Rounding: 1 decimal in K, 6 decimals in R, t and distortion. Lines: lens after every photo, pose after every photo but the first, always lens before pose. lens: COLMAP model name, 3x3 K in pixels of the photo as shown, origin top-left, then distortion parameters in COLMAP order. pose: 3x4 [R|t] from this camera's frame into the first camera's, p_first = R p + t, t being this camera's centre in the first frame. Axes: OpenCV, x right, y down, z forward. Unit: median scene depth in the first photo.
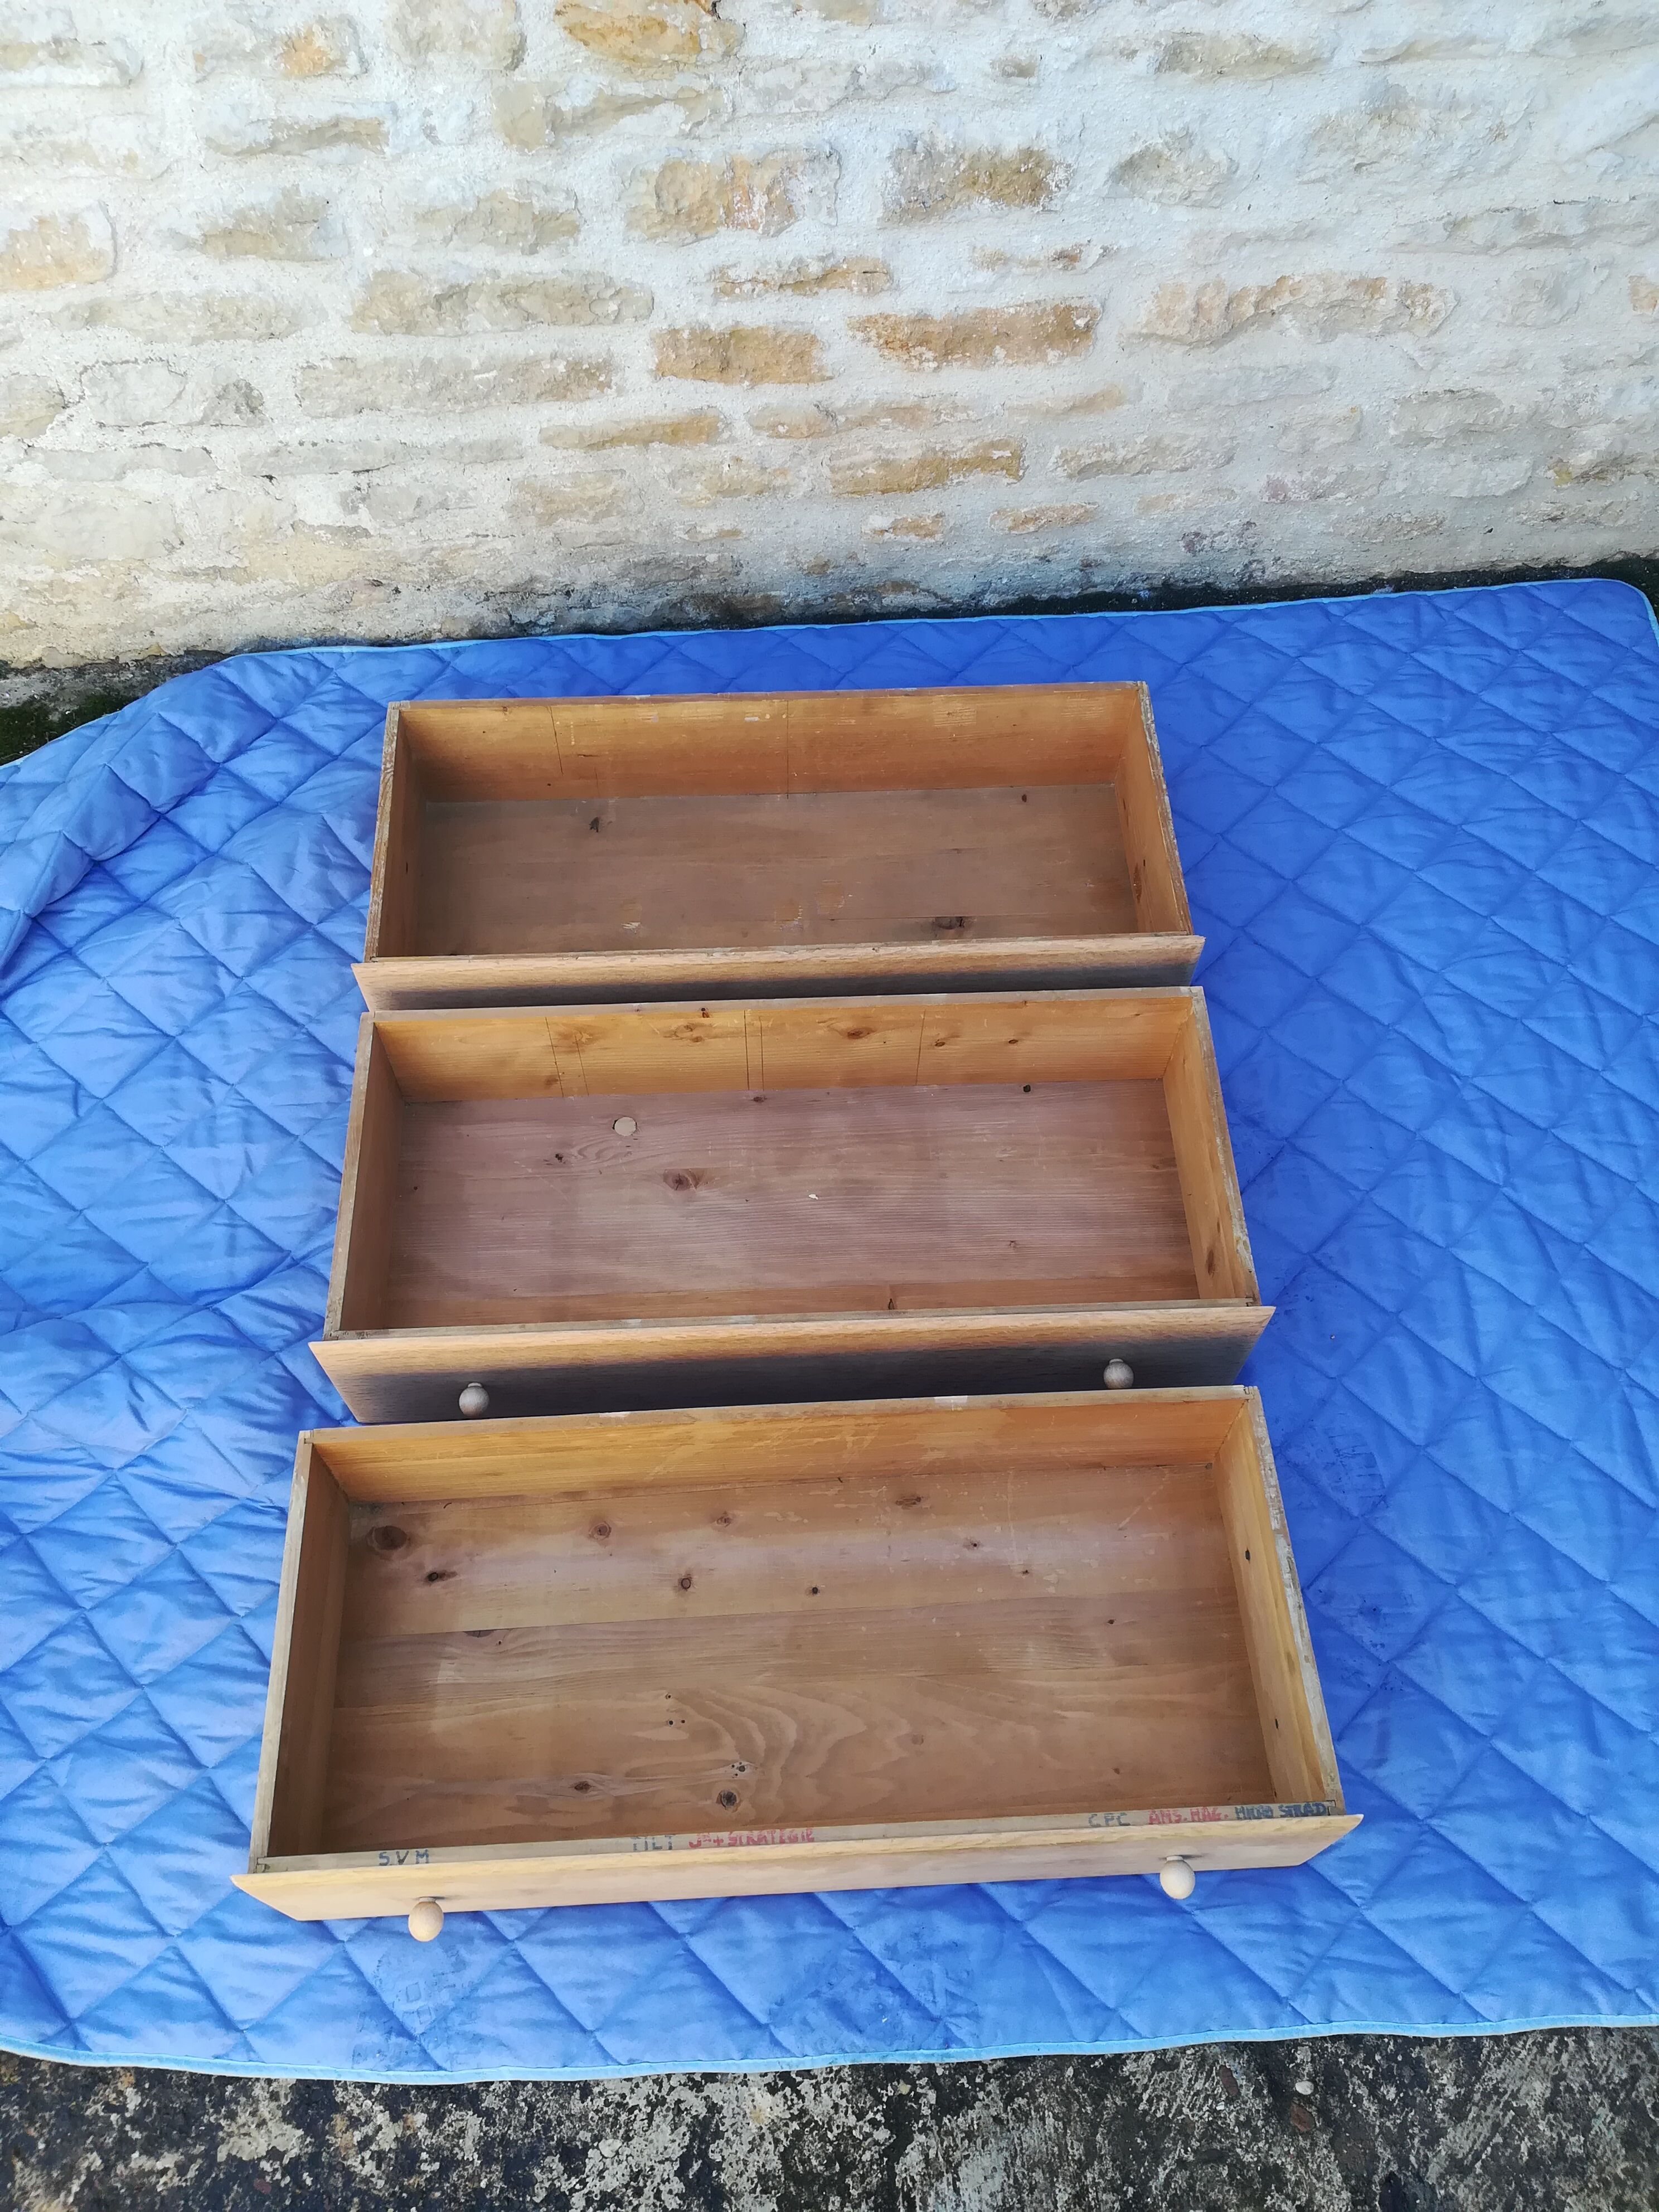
lens RADIAL K [[1713.2, 0, 834.4], [0, 1713.2, 1114.5], [0, 0, 1]] dist [0.031022, -0.039380]
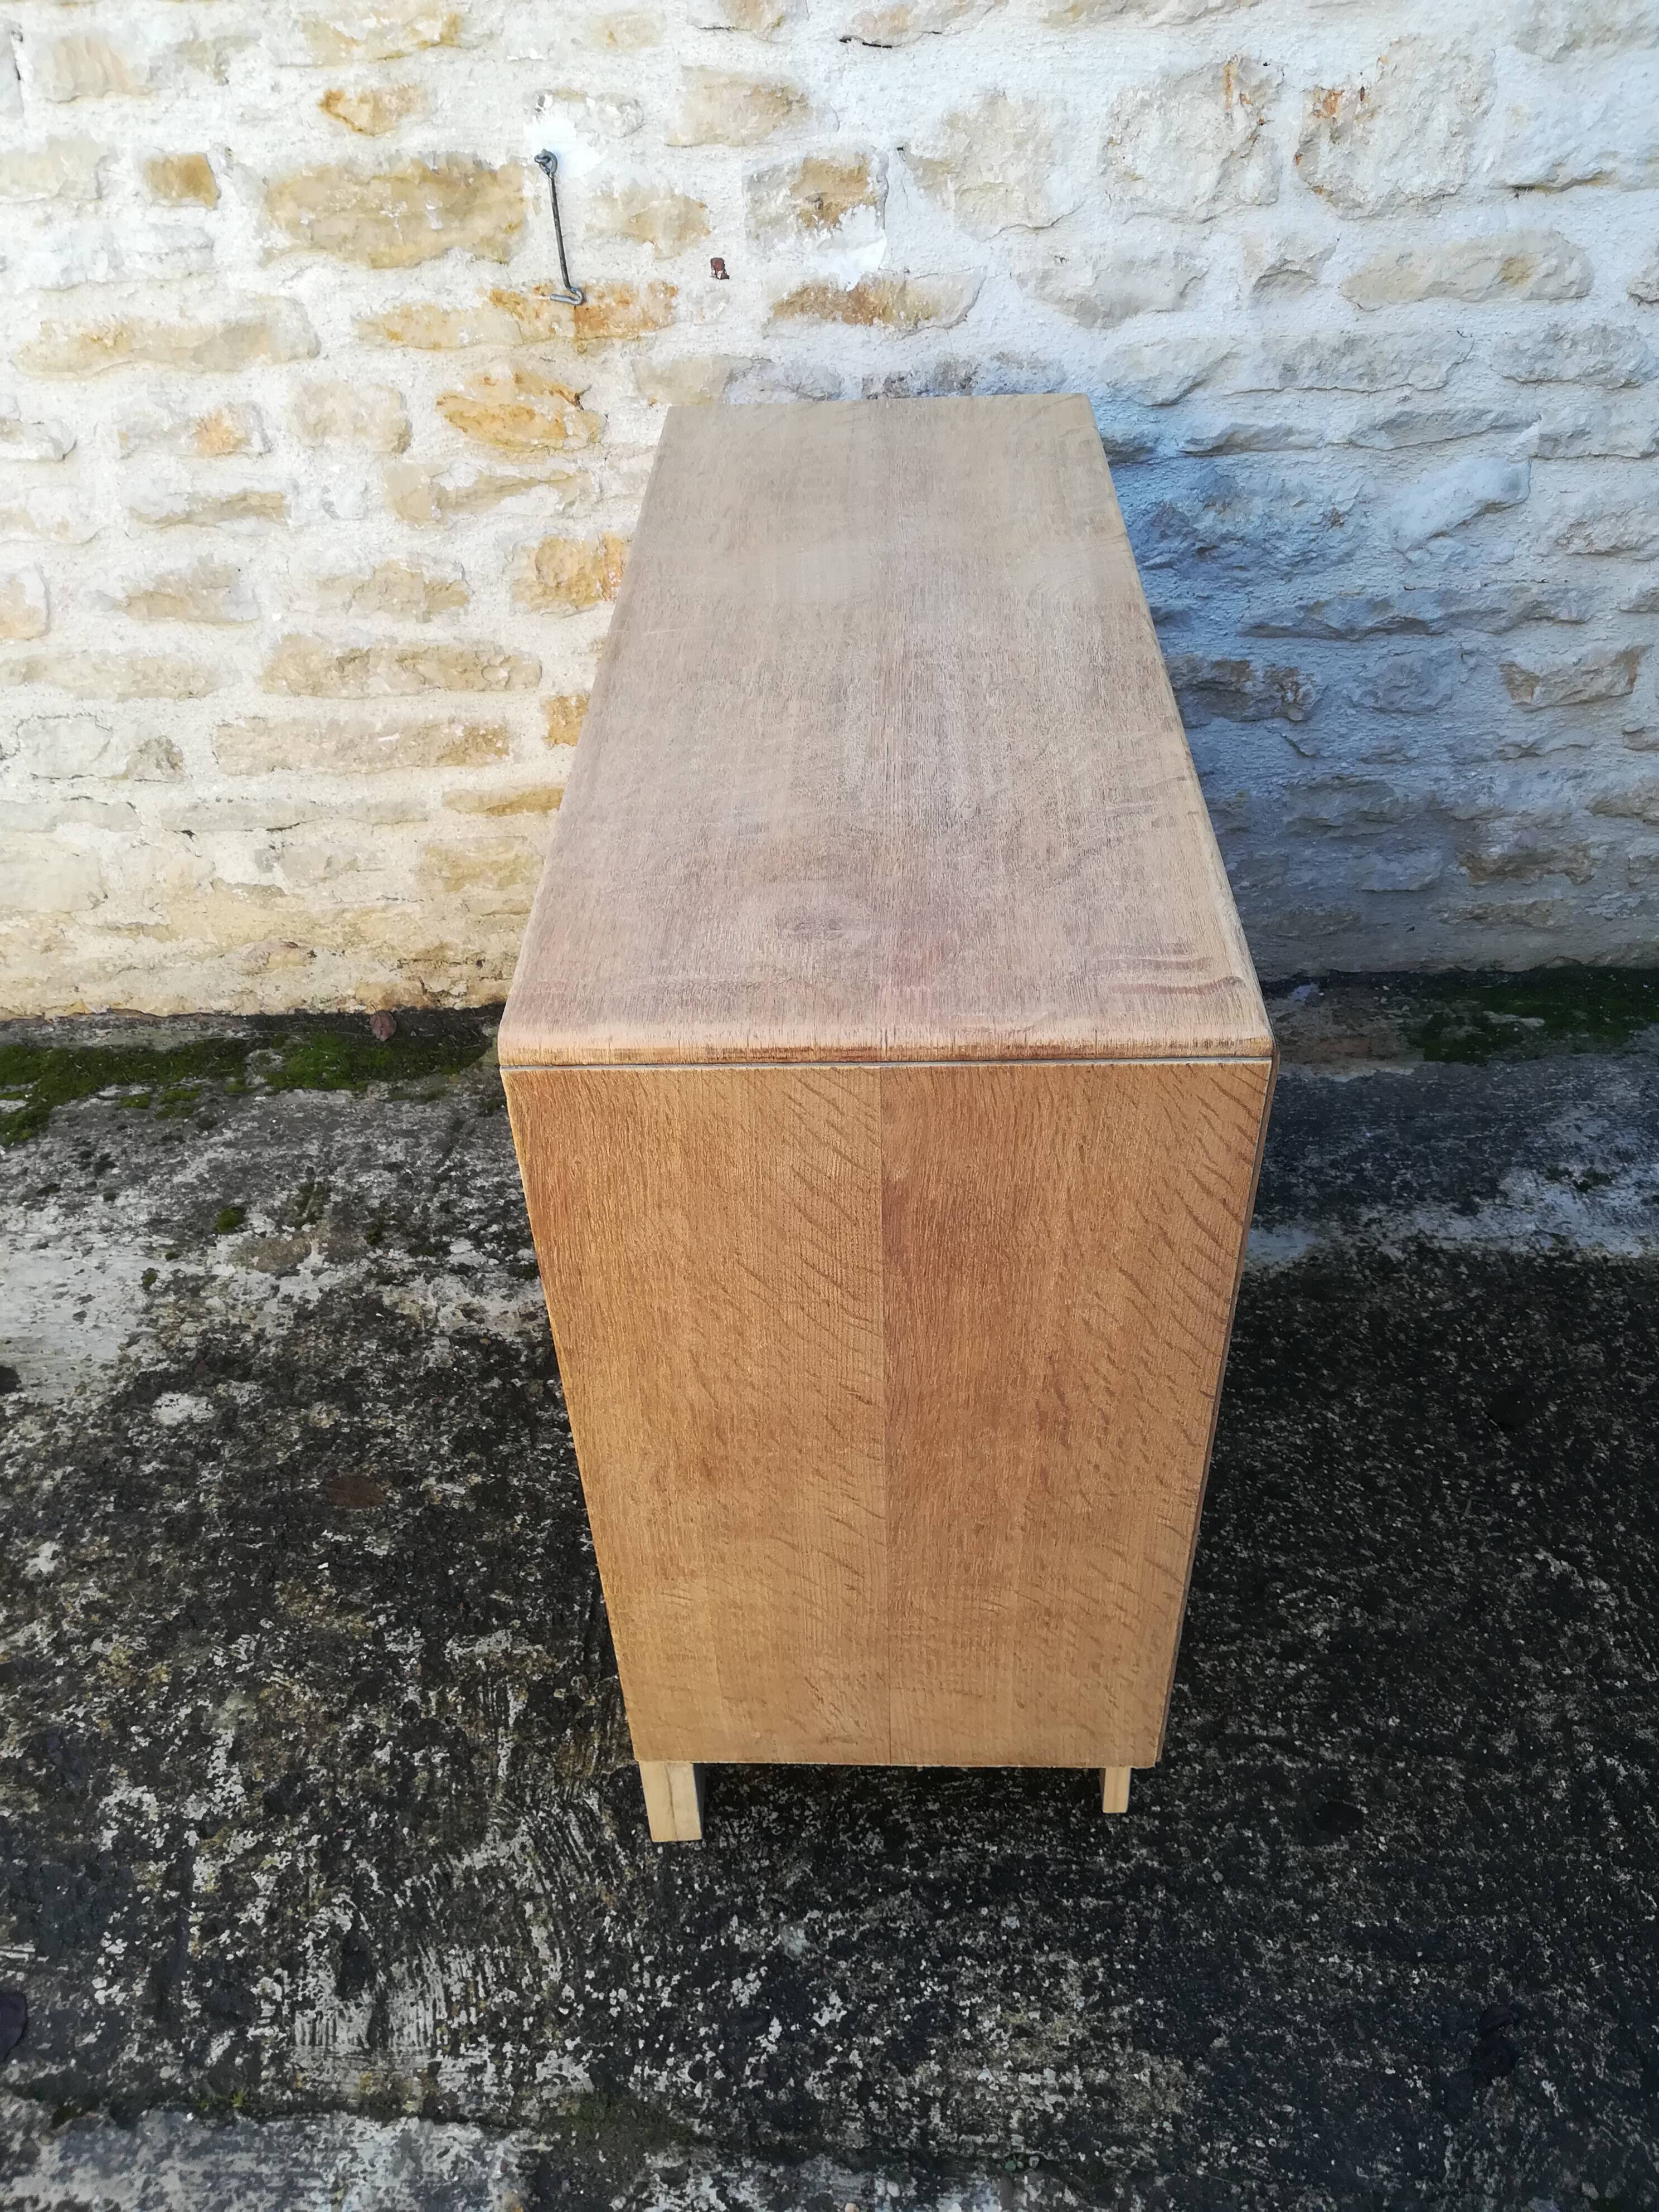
lens RADIAL K [[1682.2, 0, 826.6], [0, 1682.2, 1079.8], [0, 0, 1]] dist [0.048294, -0.060996]
pose [[0.994602, 0.022595, -0.101275, 0.180941], [-0.058577, 0.927875, -0.368262, 0.138766], [0.085650, 0.372206, 0.924190, 0.138751]]
